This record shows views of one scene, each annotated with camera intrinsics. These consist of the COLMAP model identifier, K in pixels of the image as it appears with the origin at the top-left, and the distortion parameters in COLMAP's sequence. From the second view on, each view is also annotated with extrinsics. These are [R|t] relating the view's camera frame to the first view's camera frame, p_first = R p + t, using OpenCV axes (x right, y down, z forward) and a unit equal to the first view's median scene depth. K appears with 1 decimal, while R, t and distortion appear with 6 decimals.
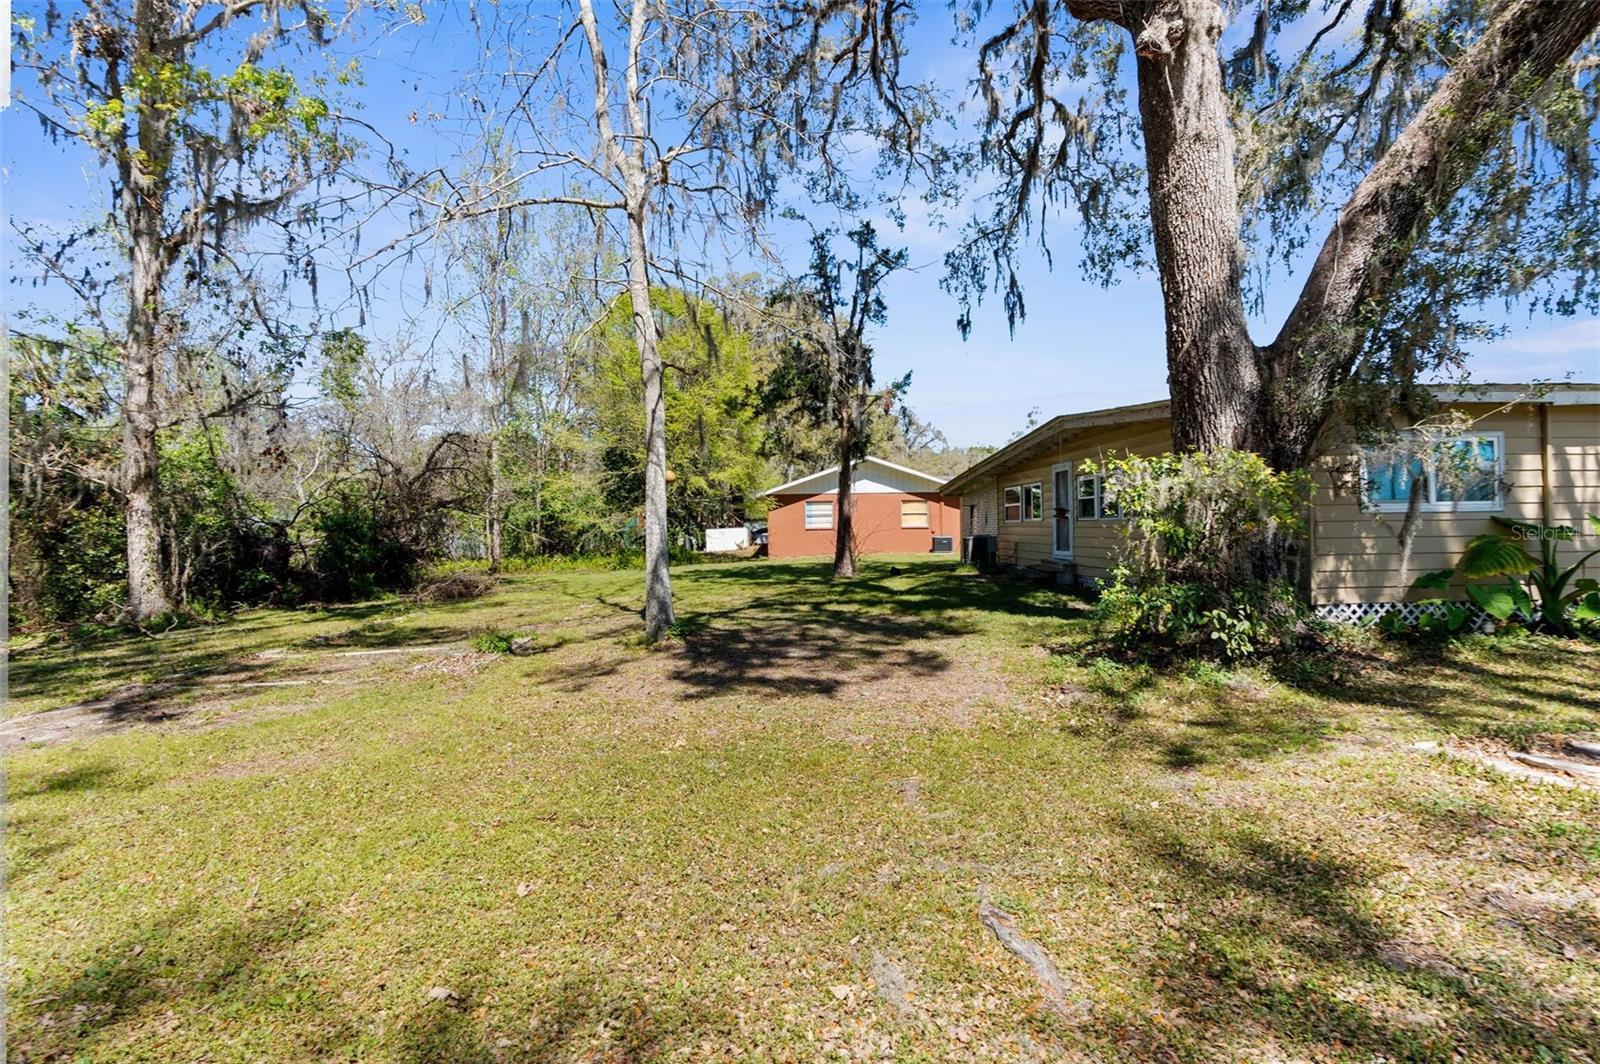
lens RADIAL K [[724.8, 0, 800.6], [0, 724.8, 512.6], [0, 0, 1]] dist [-0.010583, 0.003927]
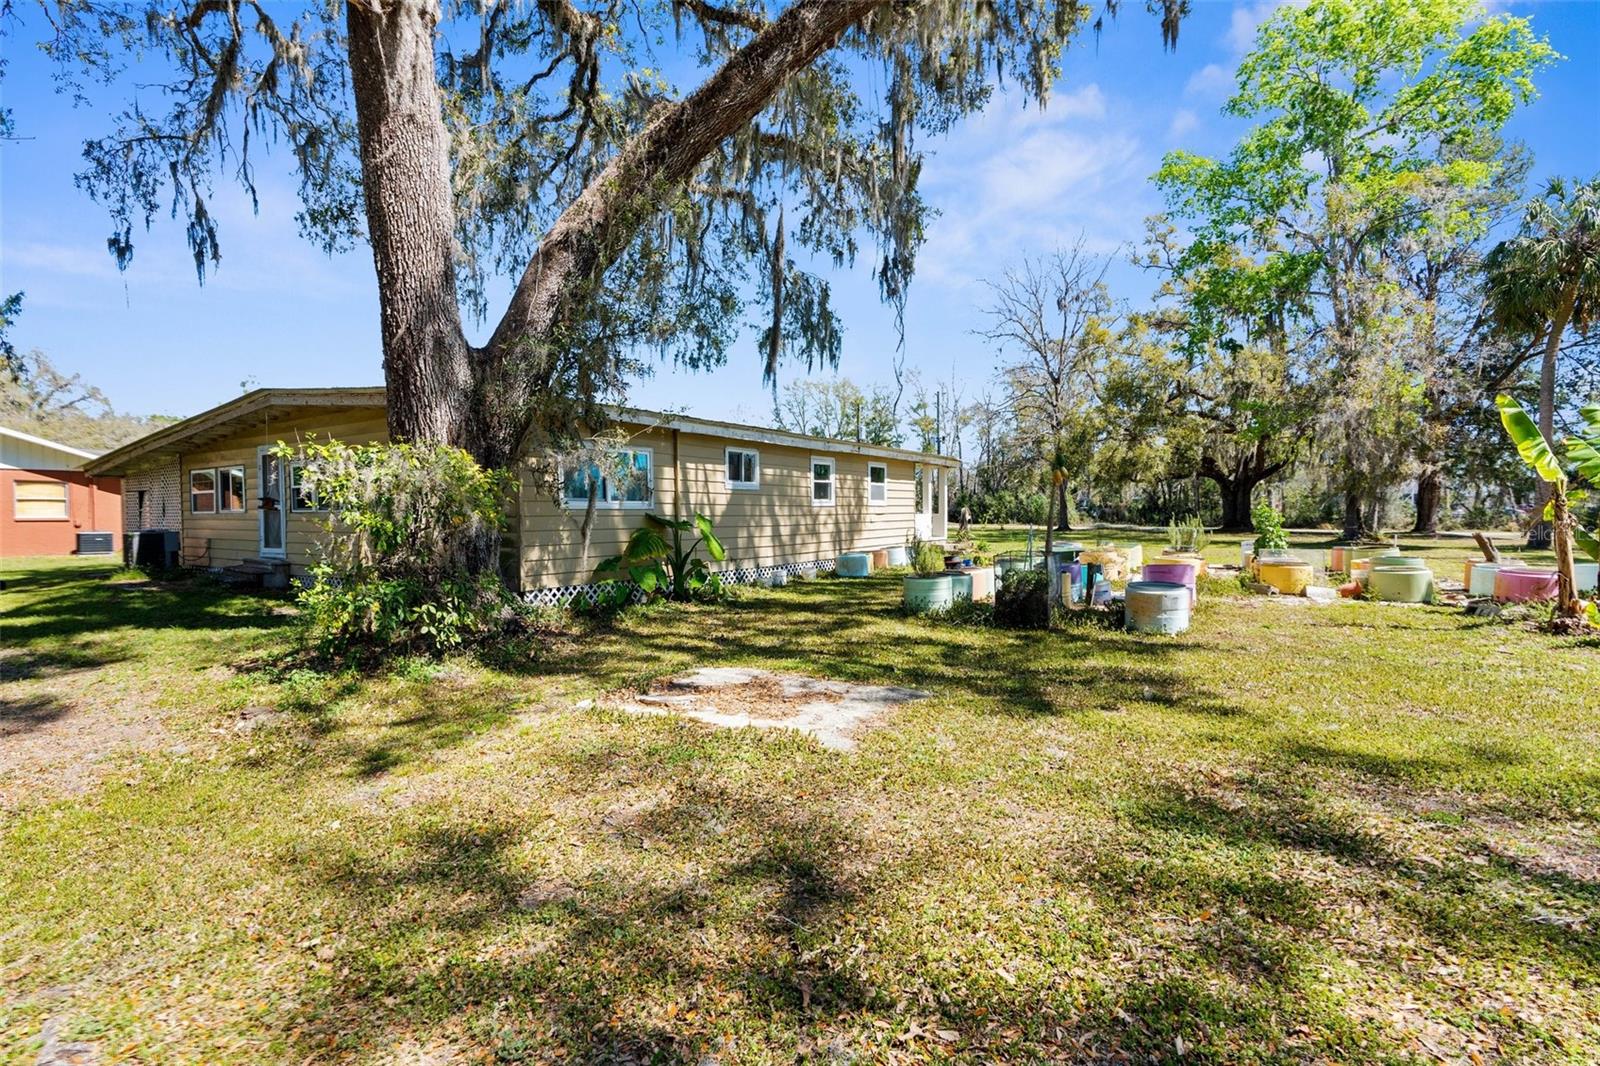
lens RADIAL K [[724.8, 0, 800.6], [0, 724.8, 513.6], [0, 0, 1]] dist [-0.010583, 0.003927]
pose [[0.609769, 0.011003, 0.792503, 0.101008], [-0.019373, 0.999812, 0.001025, -0.000833], [-0.792342, -0.015978, 0.609867, -0.012719]]
